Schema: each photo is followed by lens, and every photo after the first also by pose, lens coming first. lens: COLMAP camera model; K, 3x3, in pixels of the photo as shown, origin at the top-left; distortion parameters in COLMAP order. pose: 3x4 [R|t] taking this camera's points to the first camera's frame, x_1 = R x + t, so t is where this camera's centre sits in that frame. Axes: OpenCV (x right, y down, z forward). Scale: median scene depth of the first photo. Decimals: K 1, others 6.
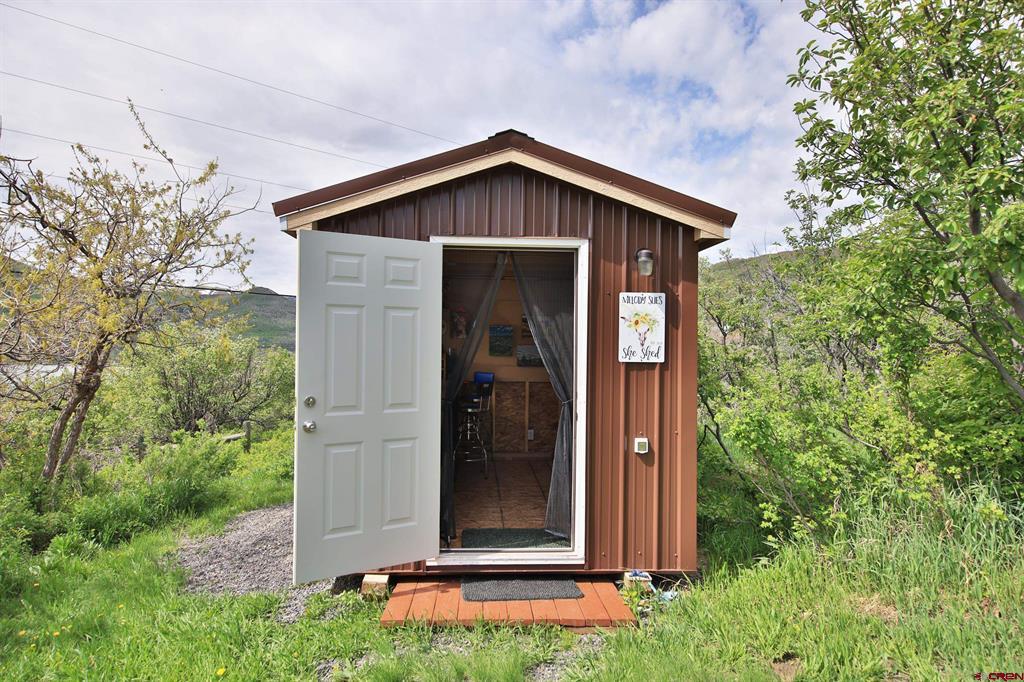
lens RADIAL K [[666.7, 0, 512.0], [0, 666.7, 341.0], [0, 0, 1]] dist [0.006472, 0.001403]
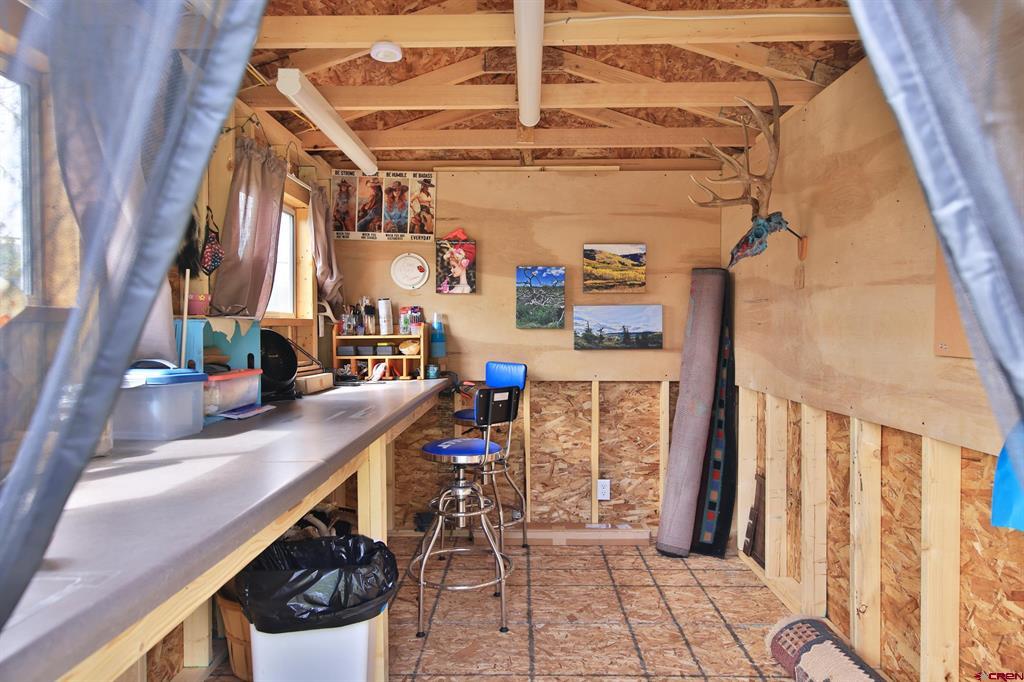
lens RADIAL K [[666.7, 0, 512.0], [0, 666.7, 341.0], [0, 0, 1]] dist [0.006472, 0.001403]
pose [[0.997664, -0.011233, -0.067380, -0.004778], [0.012308, 0.999803, 0.015568, 0.023487], [0.067192, -0.016361, 0.997606, 0.510528]]
